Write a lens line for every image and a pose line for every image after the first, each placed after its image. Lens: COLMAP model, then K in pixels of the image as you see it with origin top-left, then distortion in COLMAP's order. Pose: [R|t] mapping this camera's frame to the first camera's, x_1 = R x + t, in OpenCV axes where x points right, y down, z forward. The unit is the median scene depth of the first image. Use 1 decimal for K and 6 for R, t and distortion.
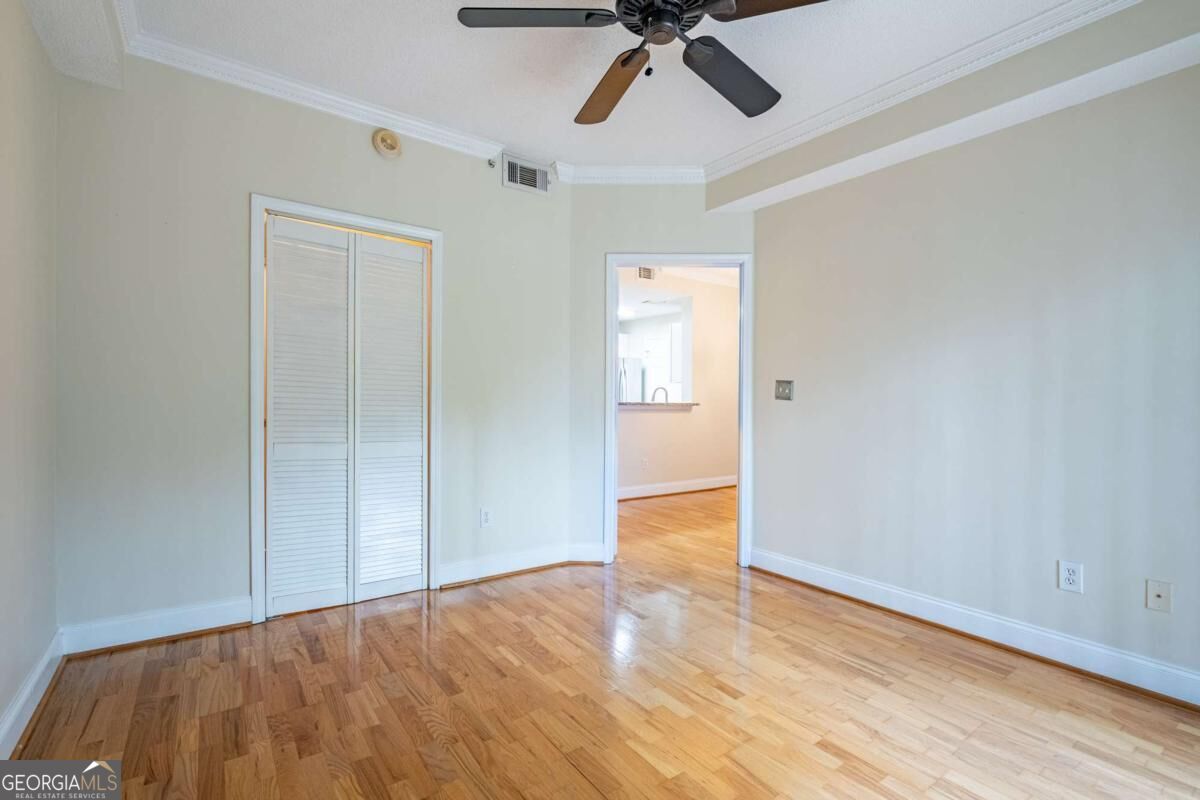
lens RADIAL K [[549.9, 0, 607.4], [0, 549.9, 398.1], [0, 0, 1]] dist [-0.001405, -0.000654]
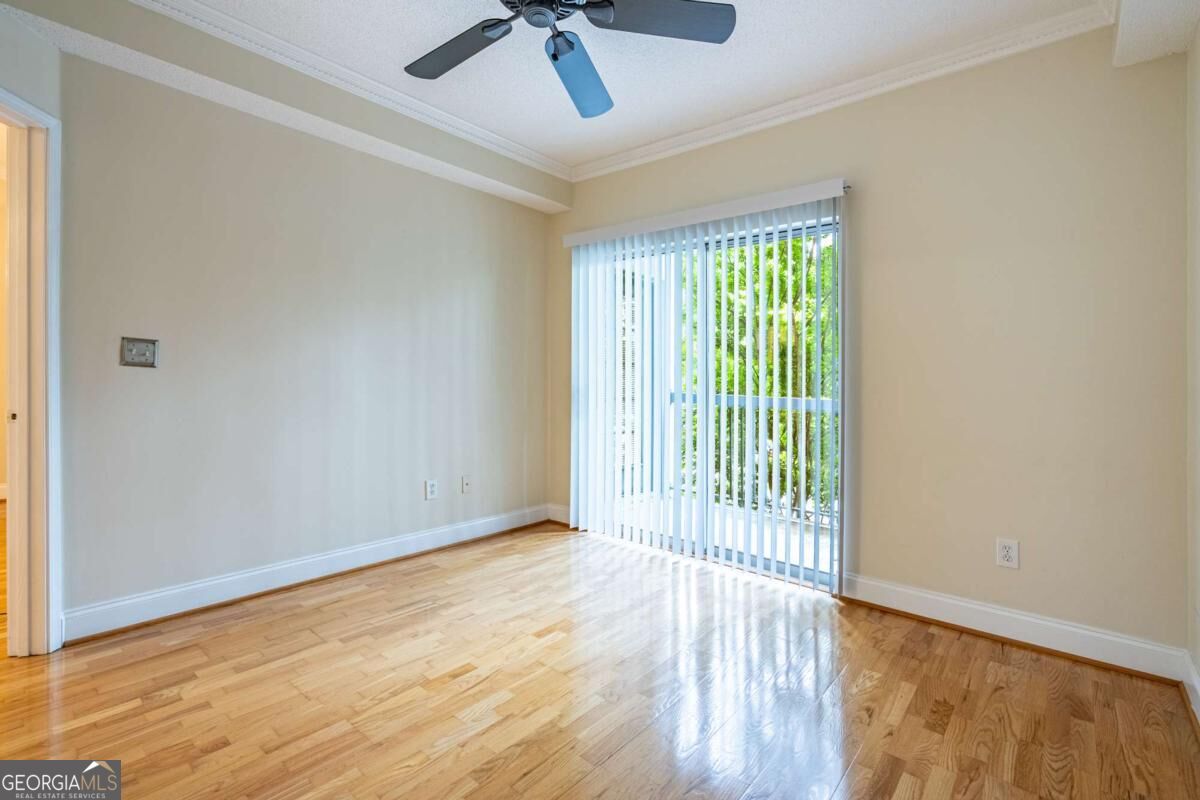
lens RADIAL K [[549.9, 0, 611.5], [0, 549.9, 371.1], [0, 0, 1]] dist [-0.001405, -0.000654]
pose [[-0.230365, -0.010811, 0.973044, -0.727039], [-0.022240, 0.999736, 0.005843, -0.013388], [-0.972850, -0.020295, -0.230544, 0.899810]]
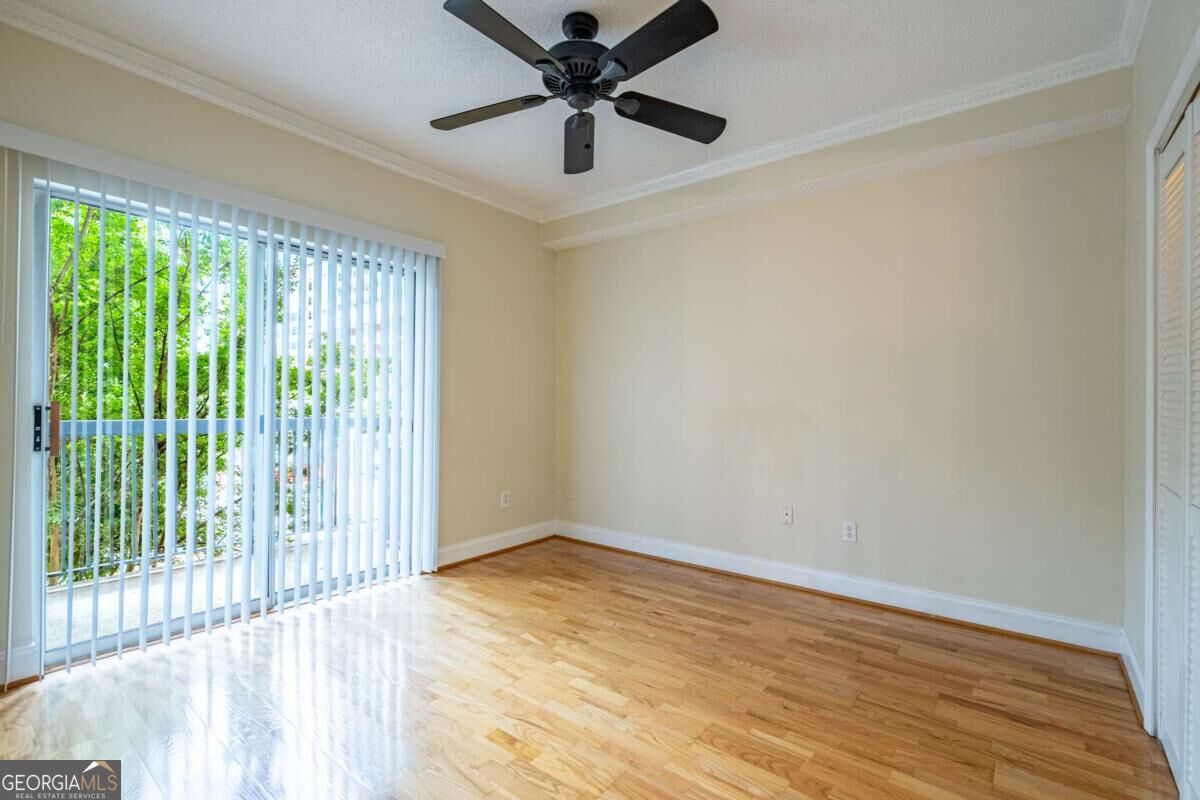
lens RADIAL K [[549.9, 0, 603.2], [0, 549.9, 404.7], [0, 0, 1]] dist [-0.001405, -0.000654]
pose [[-0.964242, -0.023974, -0.263937, 0.286521], [-0.026403, 0.999635, 0.005658, -0.005270], [0.263705, 0.012425, -0.964523, 1.729593]]
